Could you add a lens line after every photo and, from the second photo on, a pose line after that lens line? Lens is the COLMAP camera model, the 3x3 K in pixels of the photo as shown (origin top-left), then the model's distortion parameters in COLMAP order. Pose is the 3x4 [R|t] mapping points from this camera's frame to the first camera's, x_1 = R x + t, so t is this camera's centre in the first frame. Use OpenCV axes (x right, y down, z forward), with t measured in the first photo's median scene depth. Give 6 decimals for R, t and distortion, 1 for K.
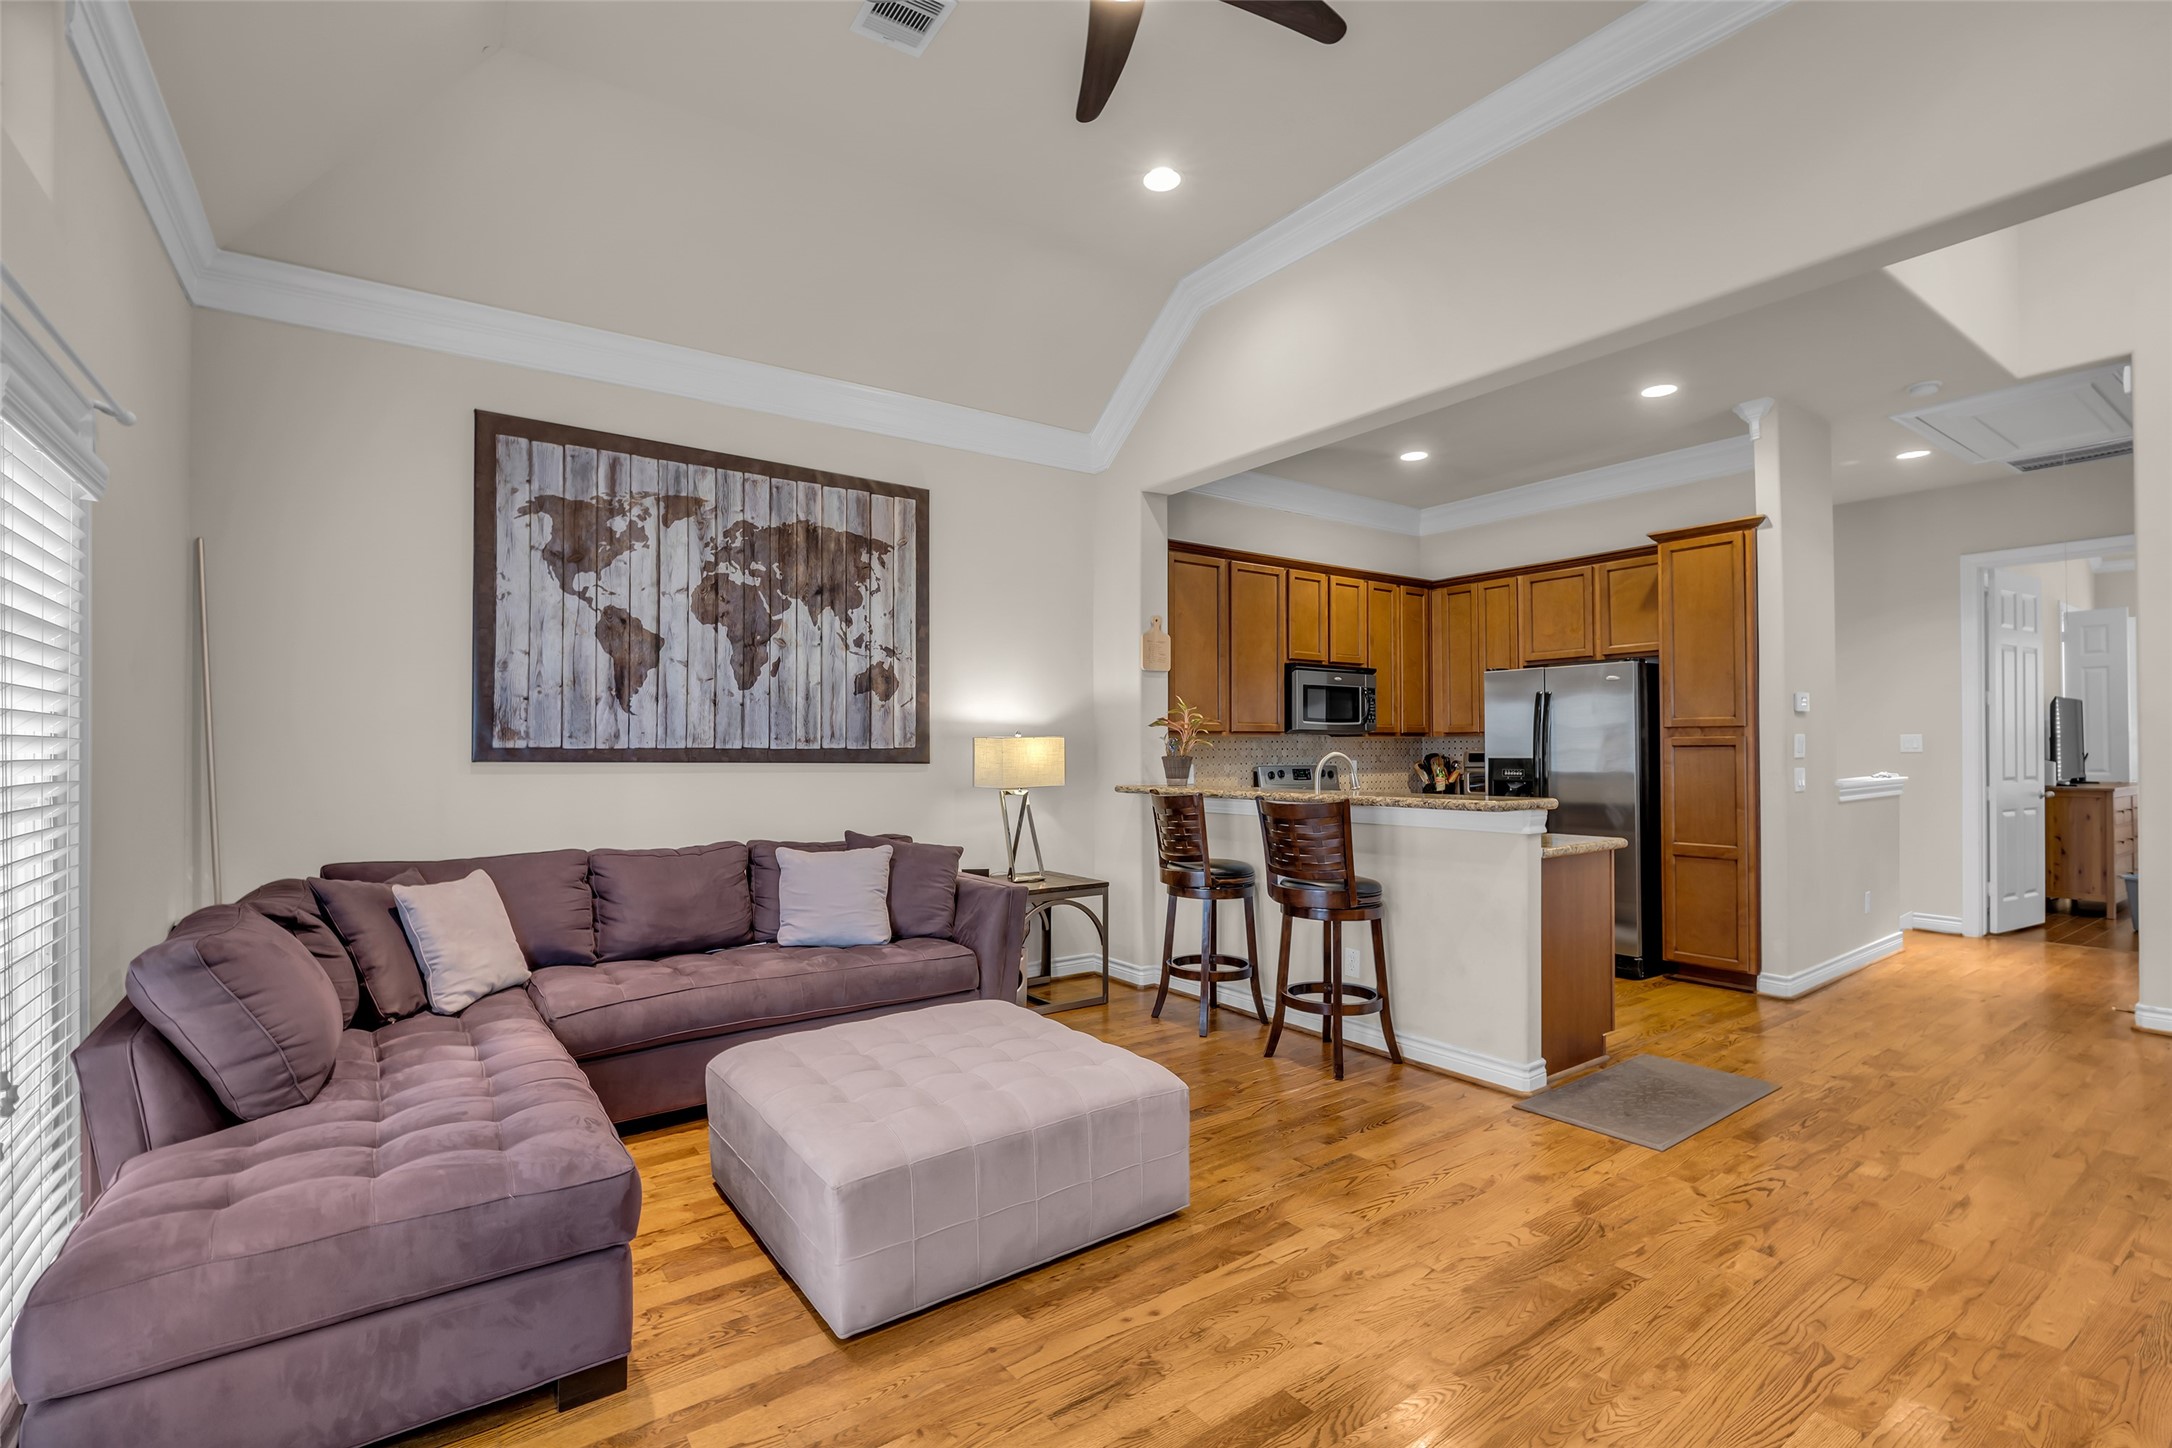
lens RADIAL K [[983.1, 0, 1082.2], [0, 983.1, 738.0], [0, 0, 1]] dist [-0.019311, 0.005255]
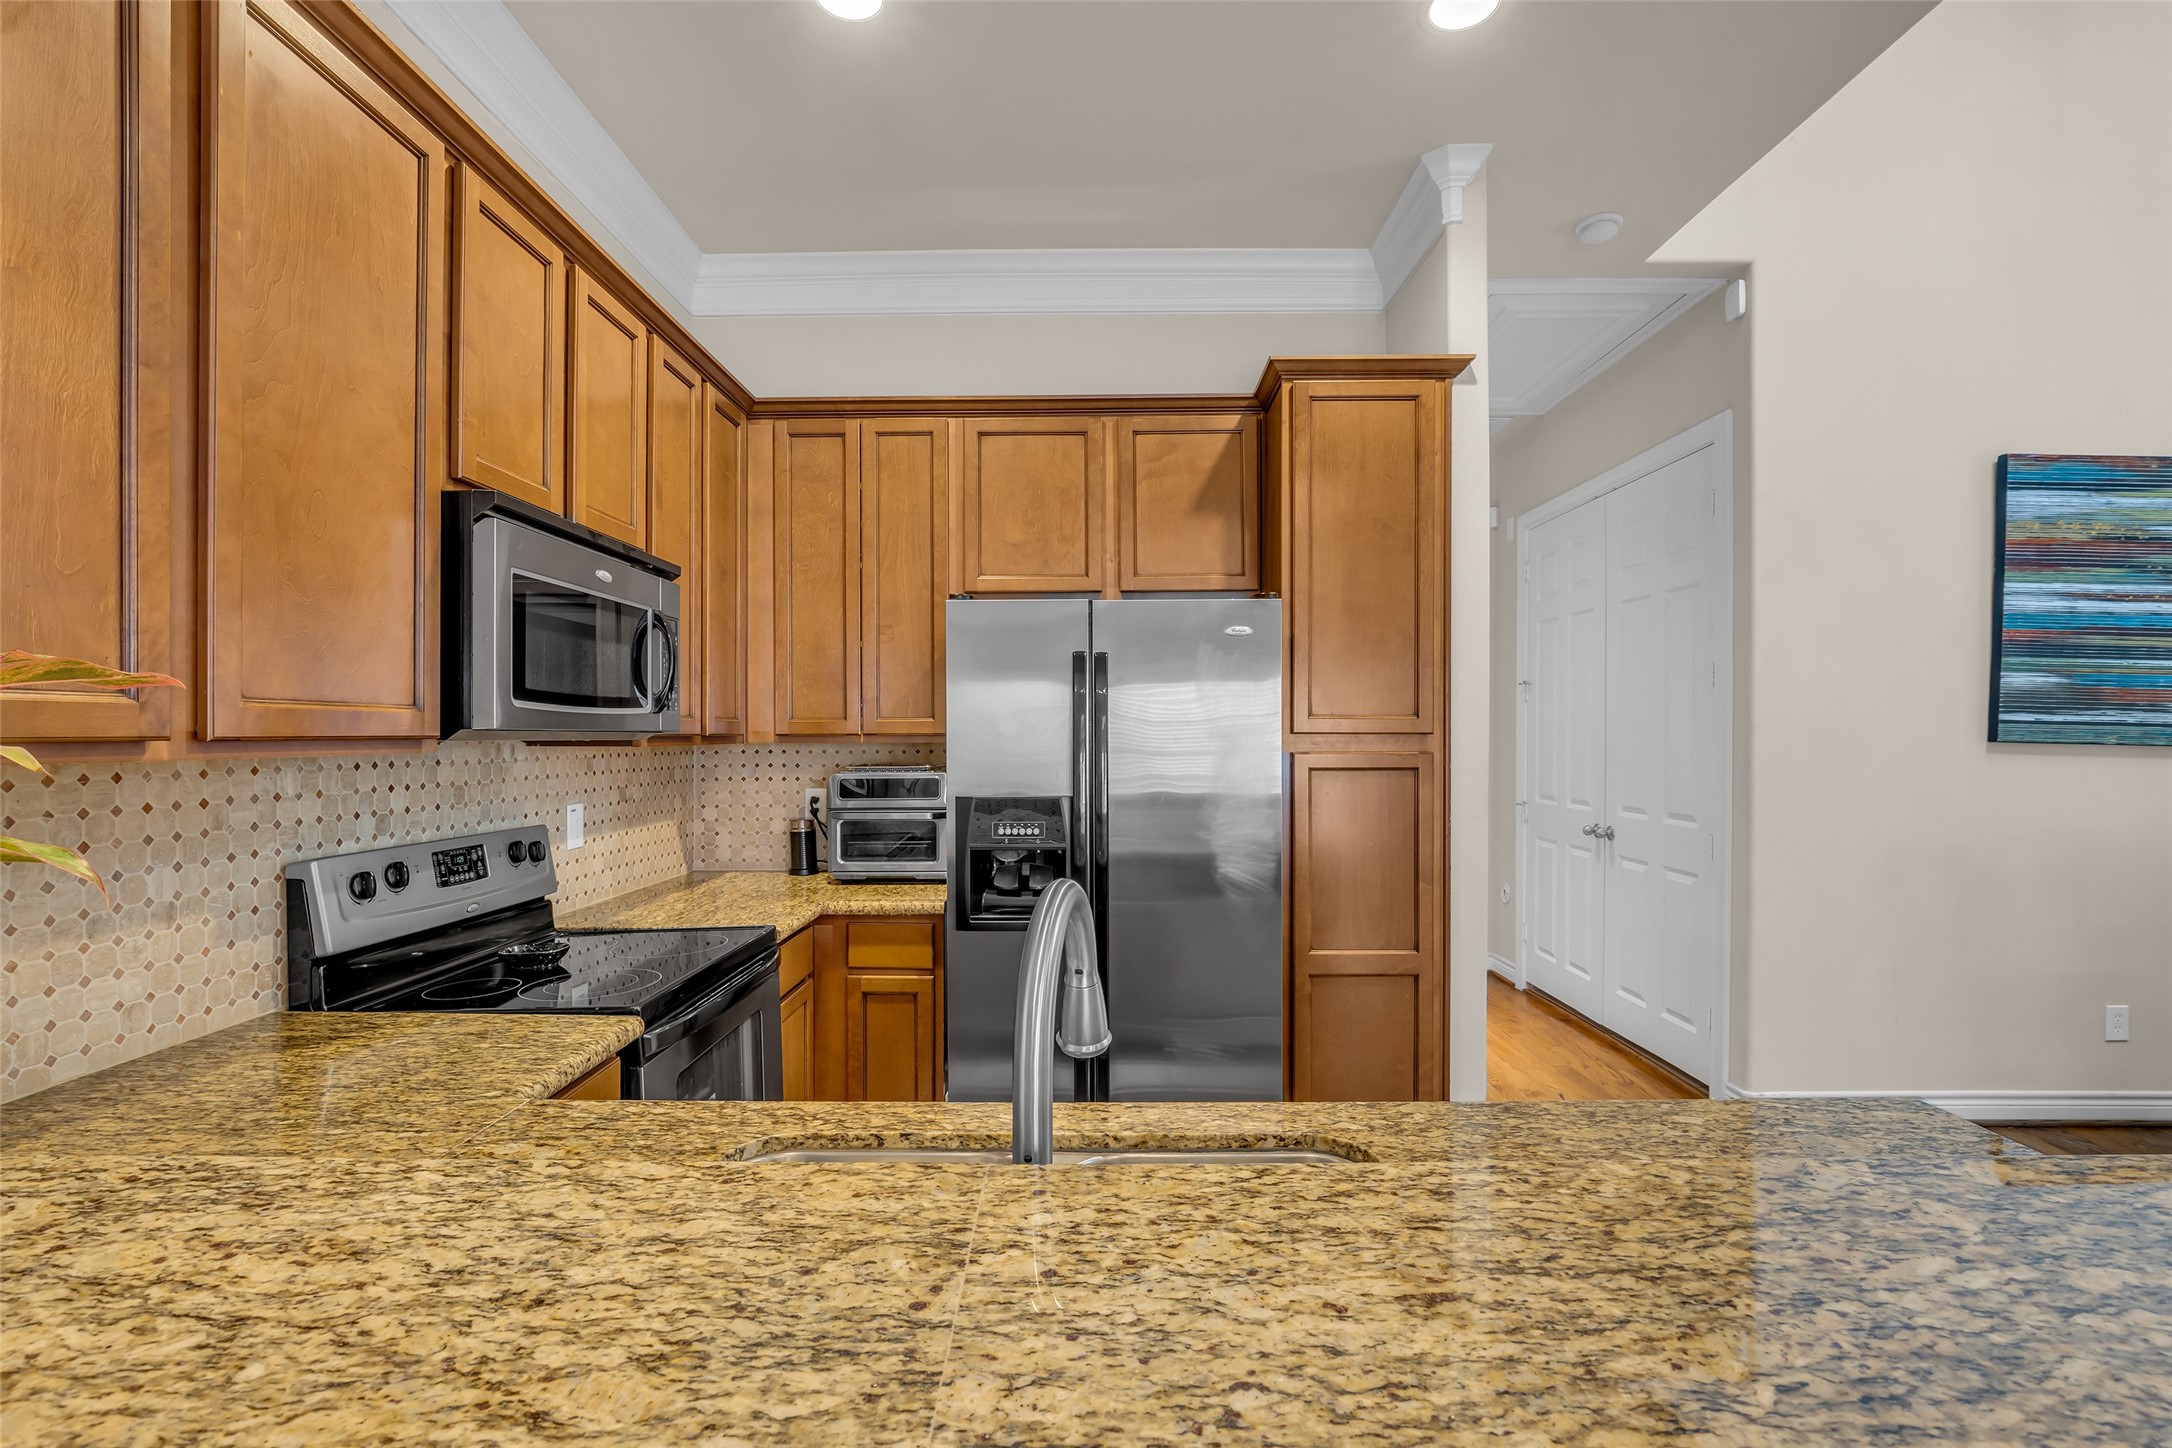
lens RADIAL K [[990.5, 0, 1078.3], [0, 990.5, 735.6], [0, 0, 1]] dist [-0.022378, 0.007429]
pose [[0.592774, 0.001541, 0.805368, 0.116619], [-0.010519, 0.999928, 0.005830, -0.013332], [-0.805300, -0.011927, 0.592747, 0.898422]]
